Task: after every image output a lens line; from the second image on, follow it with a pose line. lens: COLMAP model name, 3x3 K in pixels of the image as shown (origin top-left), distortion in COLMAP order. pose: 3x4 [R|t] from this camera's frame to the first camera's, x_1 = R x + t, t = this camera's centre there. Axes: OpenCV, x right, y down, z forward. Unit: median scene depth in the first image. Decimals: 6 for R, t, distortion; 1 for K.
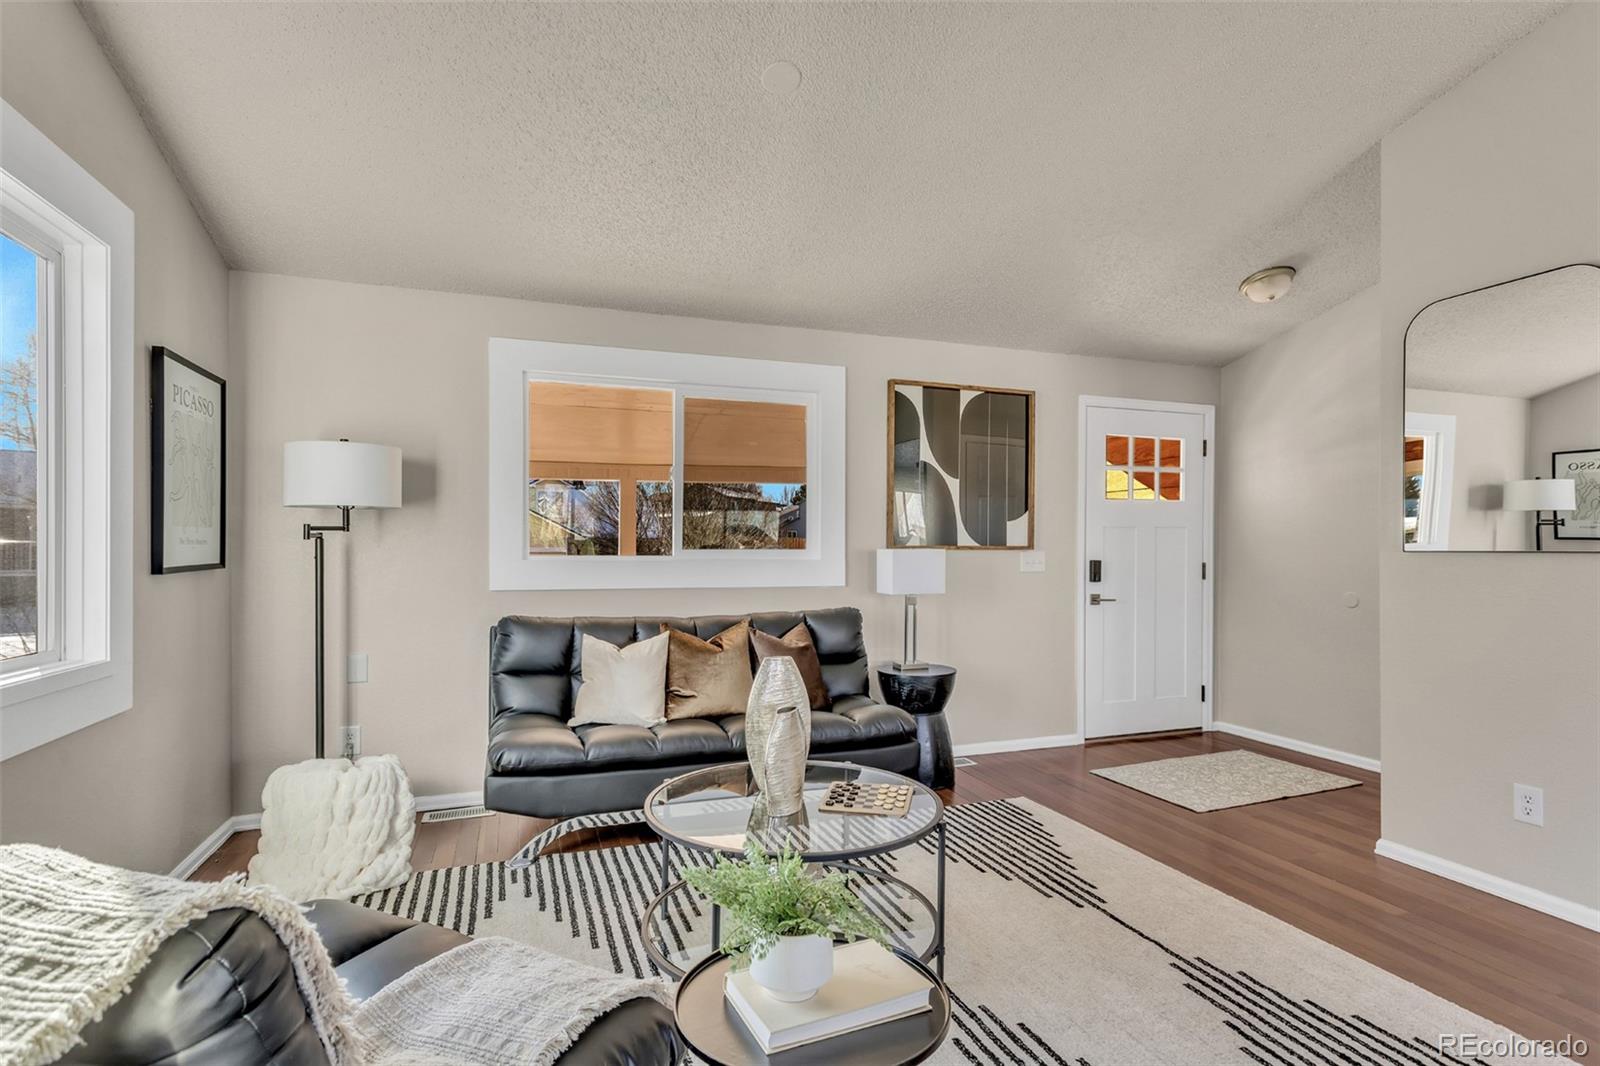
lens RADIAL K [[797.2, 0, 816.2], [0, 797.2, 541.5], [0, 0, 1]] dist [0.013734, 0.000108]
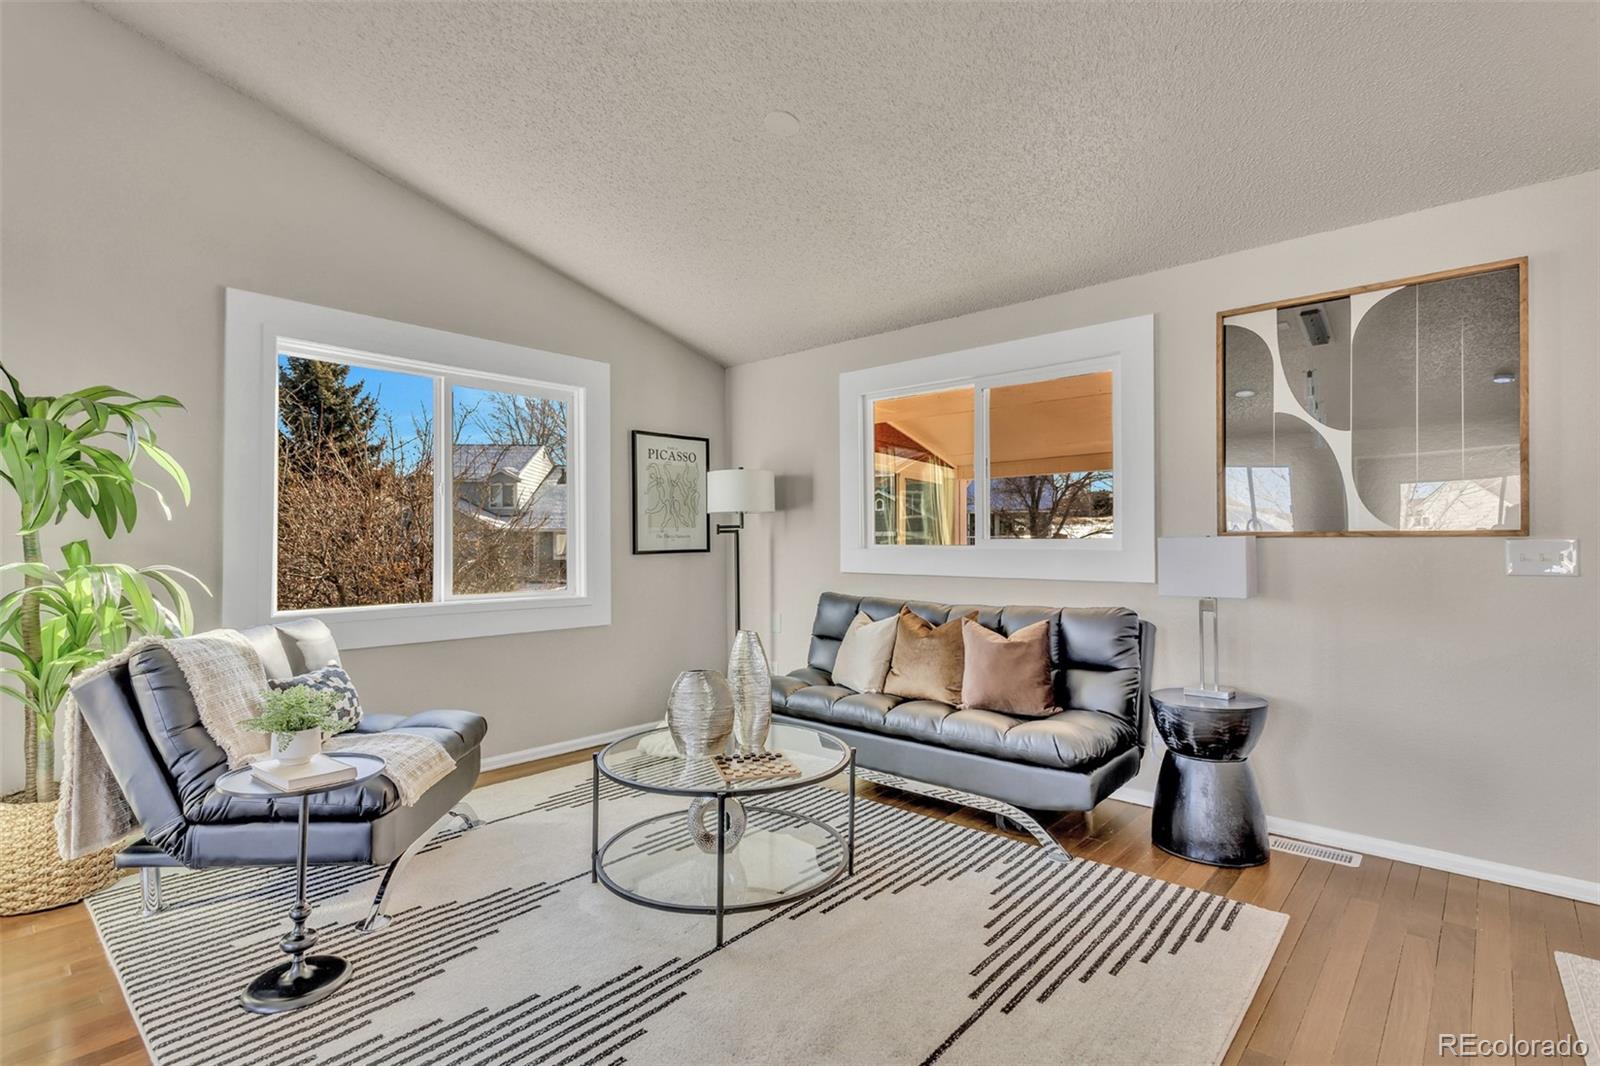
lens RADIAL K [[785.0, 0, 792.3], [0, 785.0, 535.7], [0, 0, 1]] dist [0.000506, 0.002924]
pose [[0.461959, -0.008491, -0.886861, 0.628717], [0.012724, 0.999915, -0.002946, 0.005592], [0.886810, -0.009924, 0.462028, 0.330718]]
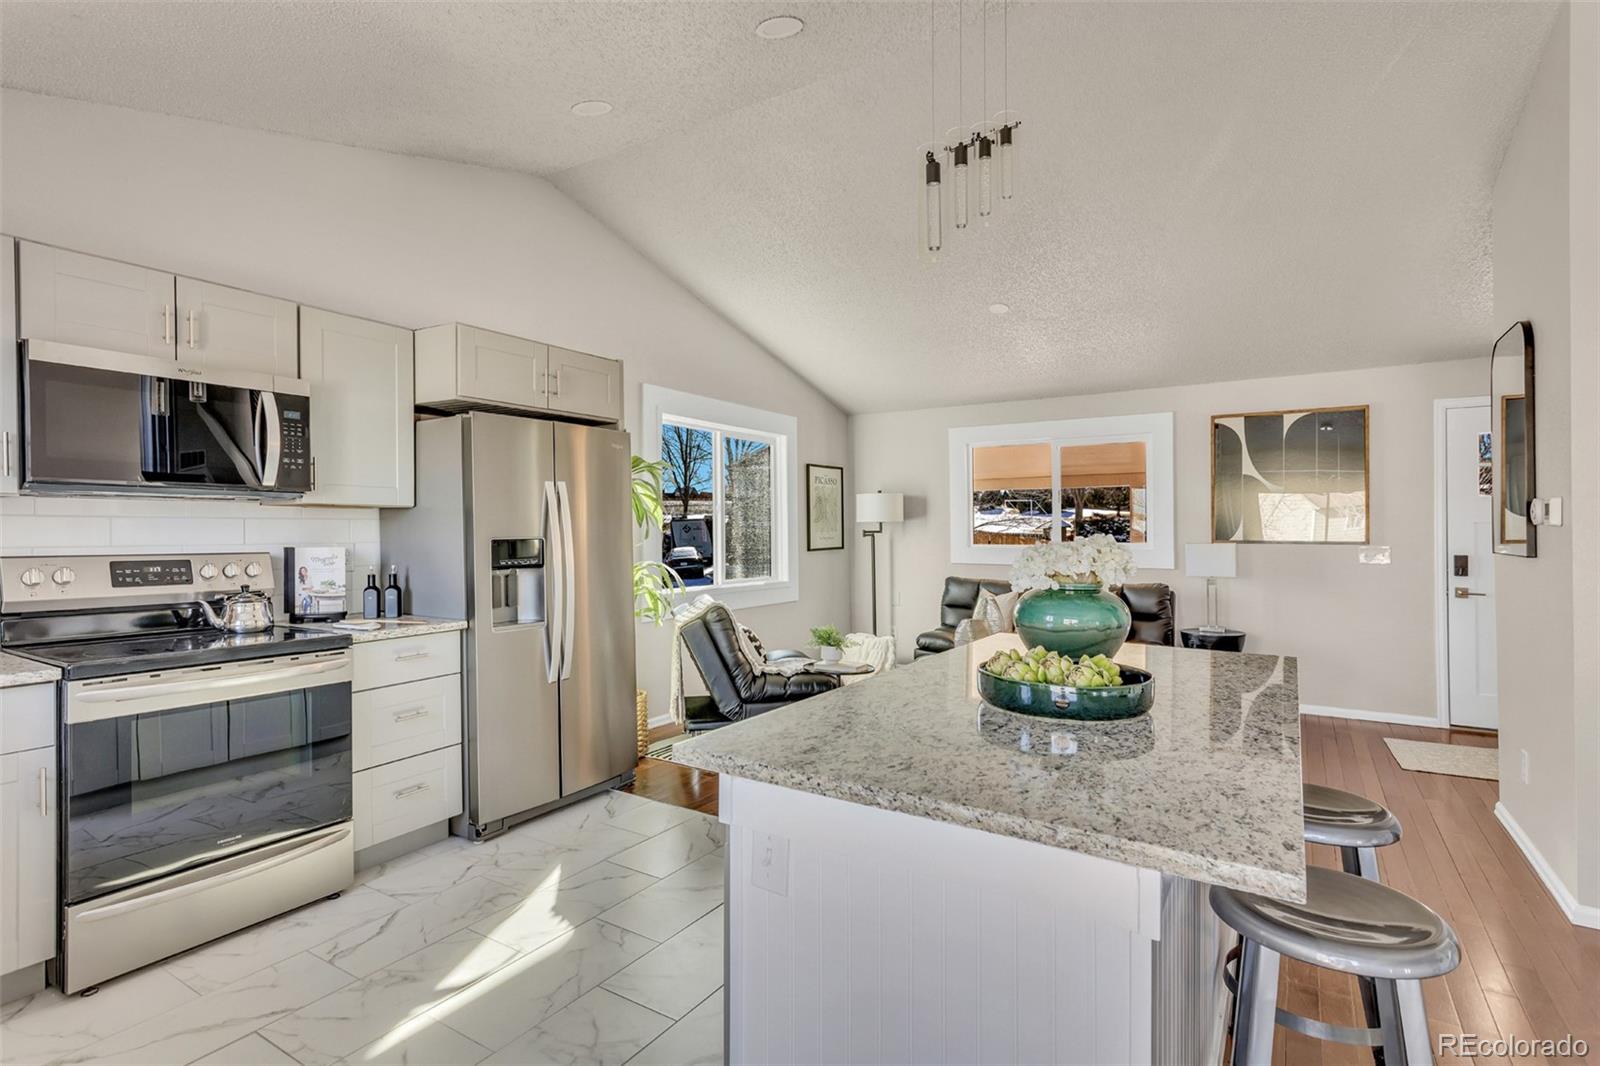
lens RADIAL K [[797.2, 0, 796.3], [0, 797.2, 540.3], [0, 0, 1]] dist [0.013734, 0.000108]
pose [[0.609356, 0.010686, -0.792825, 0.815429], [0.009149, 0.999748, 0.020506, -0.032163], [0.792844, -0.019749, 0.609105, -0.410762]]
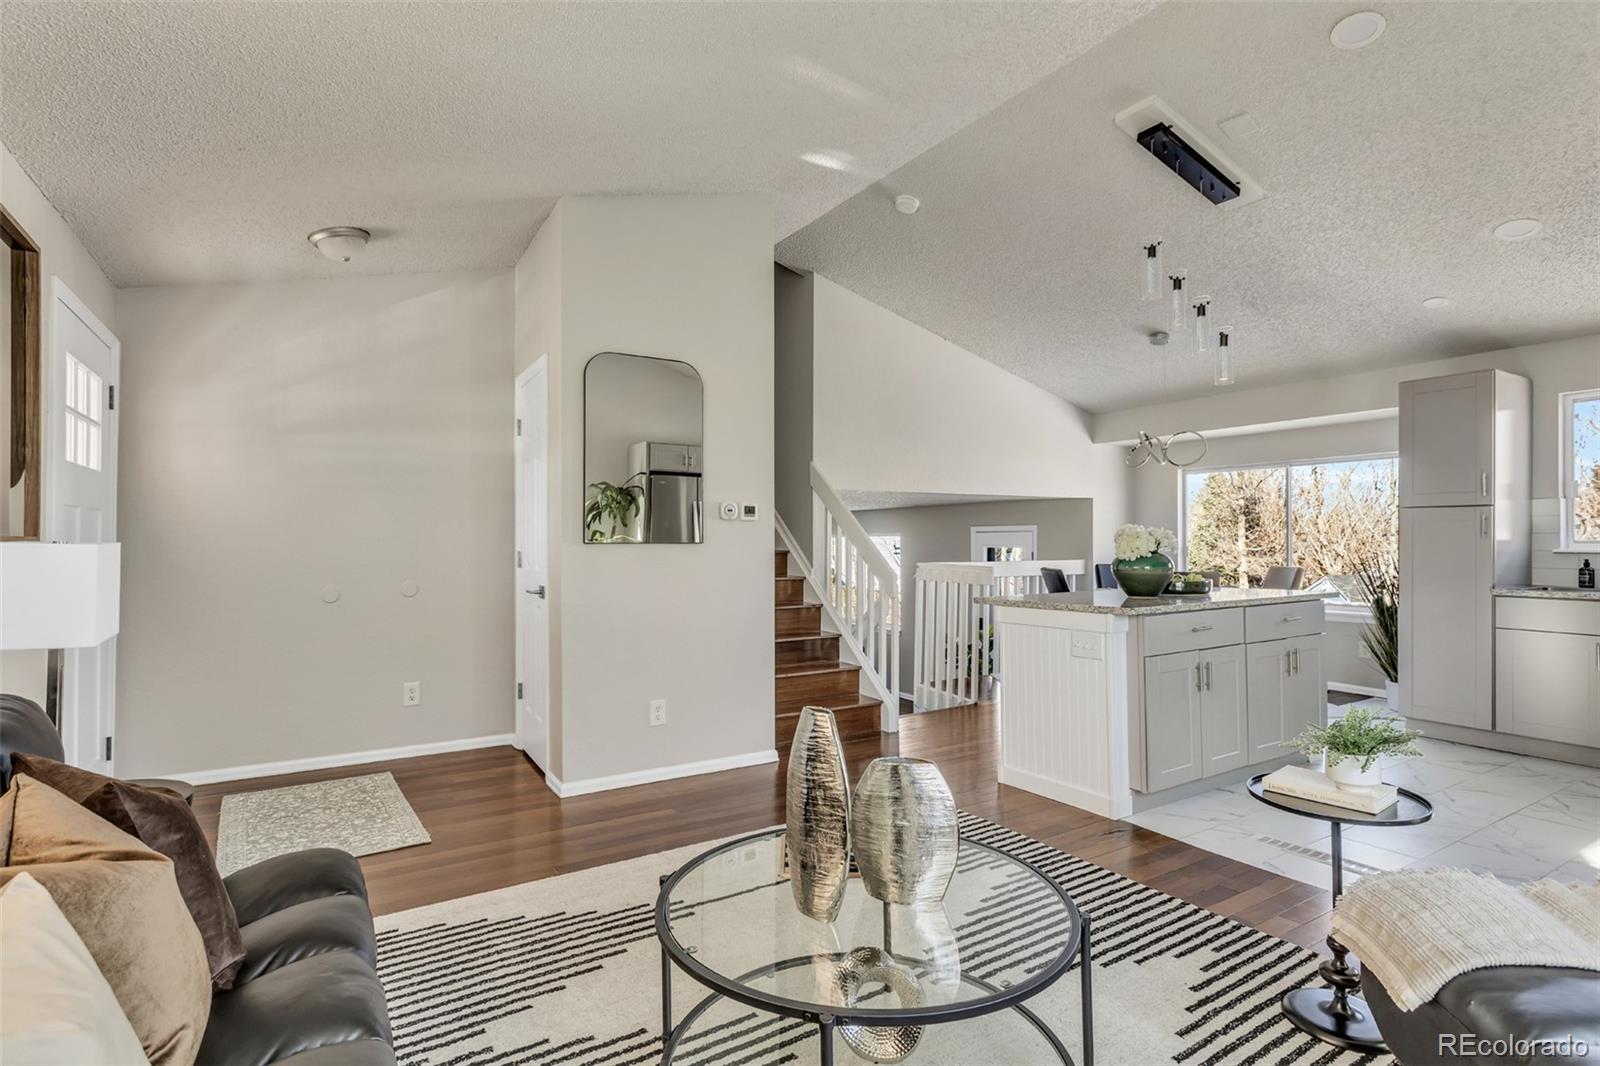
lens RADIAL K [[797.2, 0, 803.8], [0, 797.2, 535.2], [0, 0, 1]] dist [0.013734, 0.000108]
pose [[-0.204126, 0.006538, 0.978923, -0.438442], [-0.009126, 0.999922, -0.008581, 0.005806], [-0.978902, -0.010685, -0.204050, 0.735856]]
